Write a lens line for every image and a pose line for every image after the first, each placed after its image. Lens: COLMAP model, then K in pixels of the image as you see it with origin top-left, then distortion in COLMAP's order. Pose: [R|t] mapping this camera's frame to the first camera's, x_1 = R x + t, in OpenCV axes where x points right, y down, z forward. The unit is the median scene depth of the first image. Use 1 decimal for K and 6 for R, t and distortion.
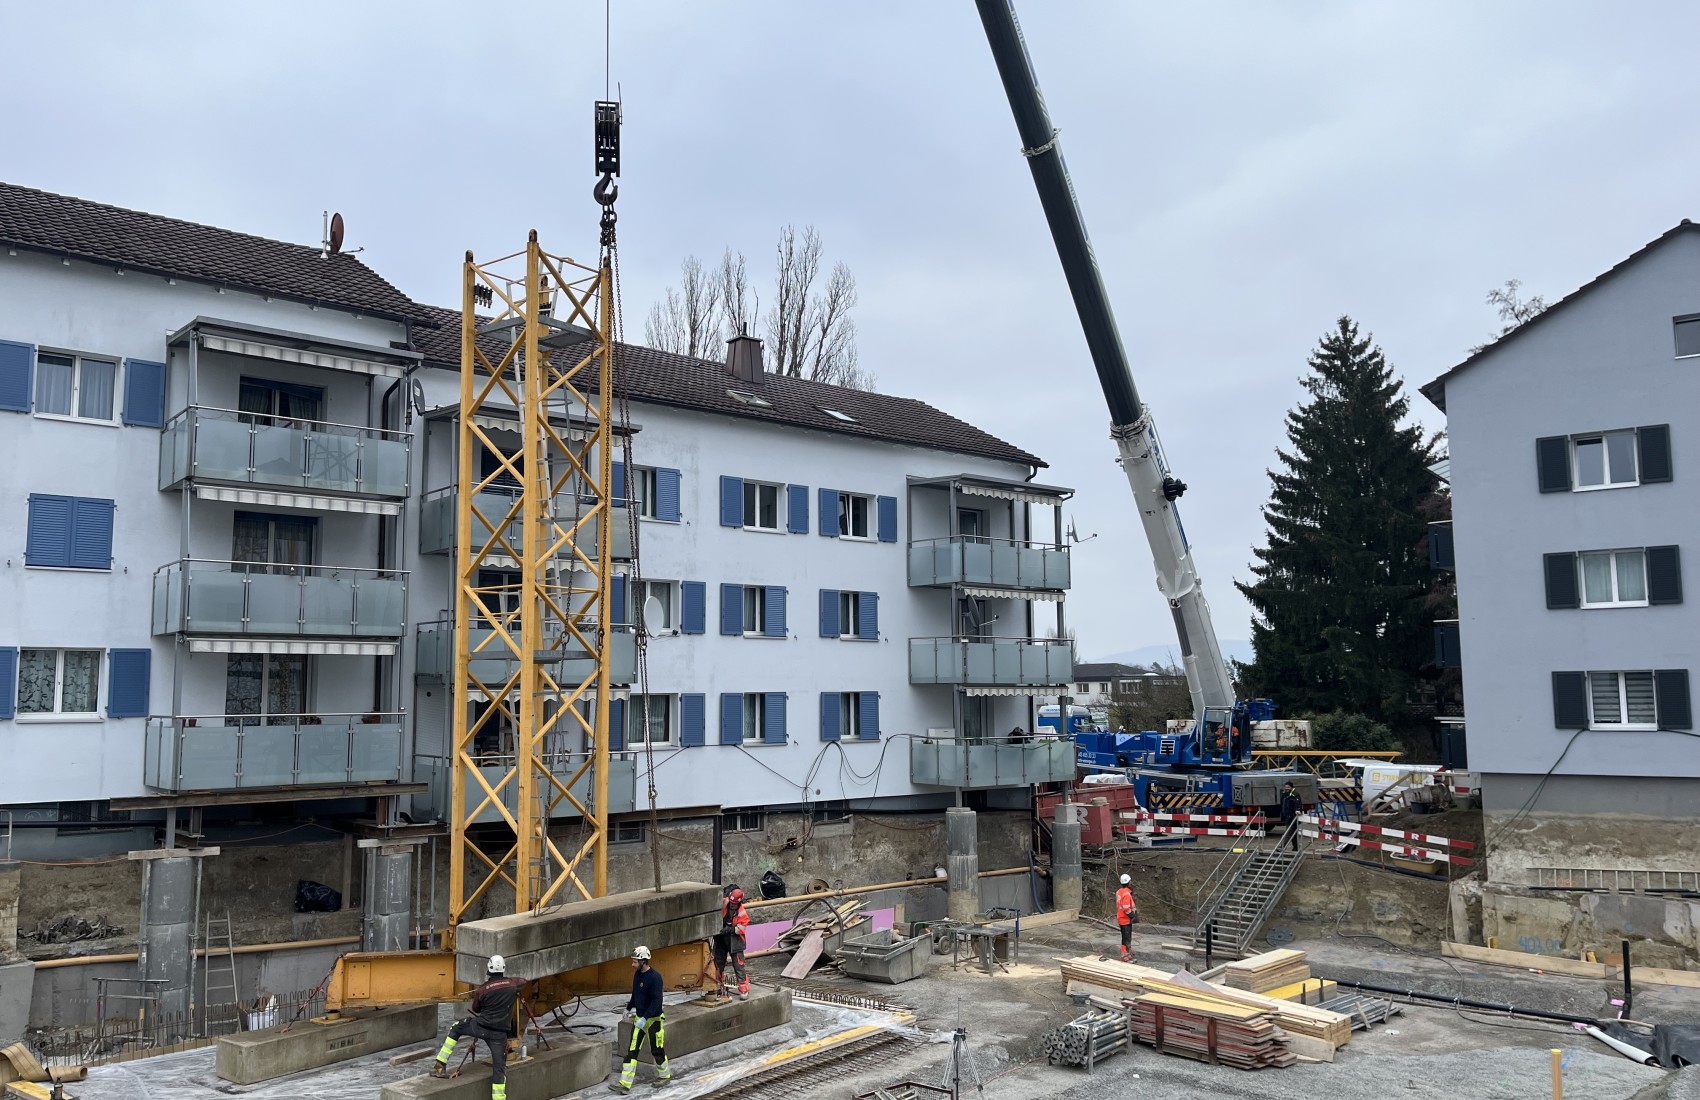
lens RADIAL K [[1273.6, 0, 847.6], [0, 1273.6, 570.5], [0, 0, 1]] dist [0.070821, -0.096524]
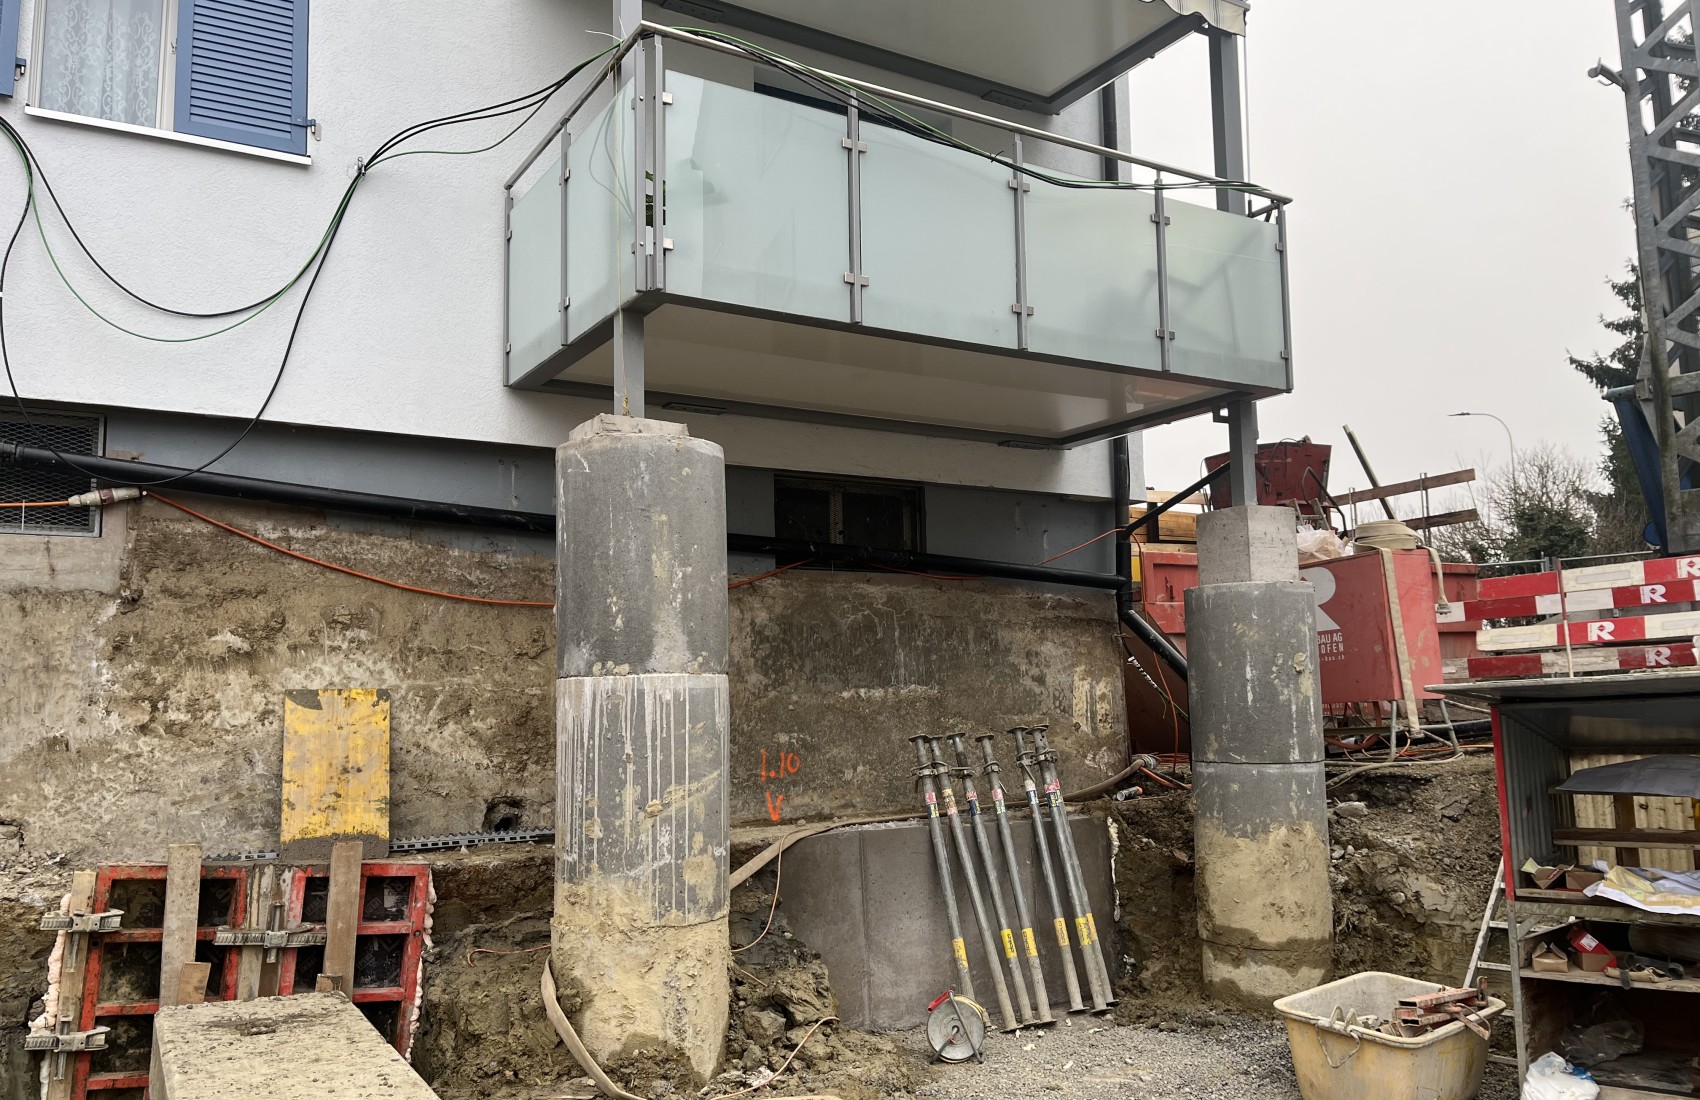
lens RADIAL K [[1273.6, 0, 847.6], [0, 1273.6, 570.5], [0, 0, 1]] dist [0.070821, -0.096524]
pose [[0.988214, -0.027074, -0.150664, 0.131380], [0.027174, 0.999630, -0.001390, 0.187445], [0.150646, -0.002721, 0.988584, 0.744710]]
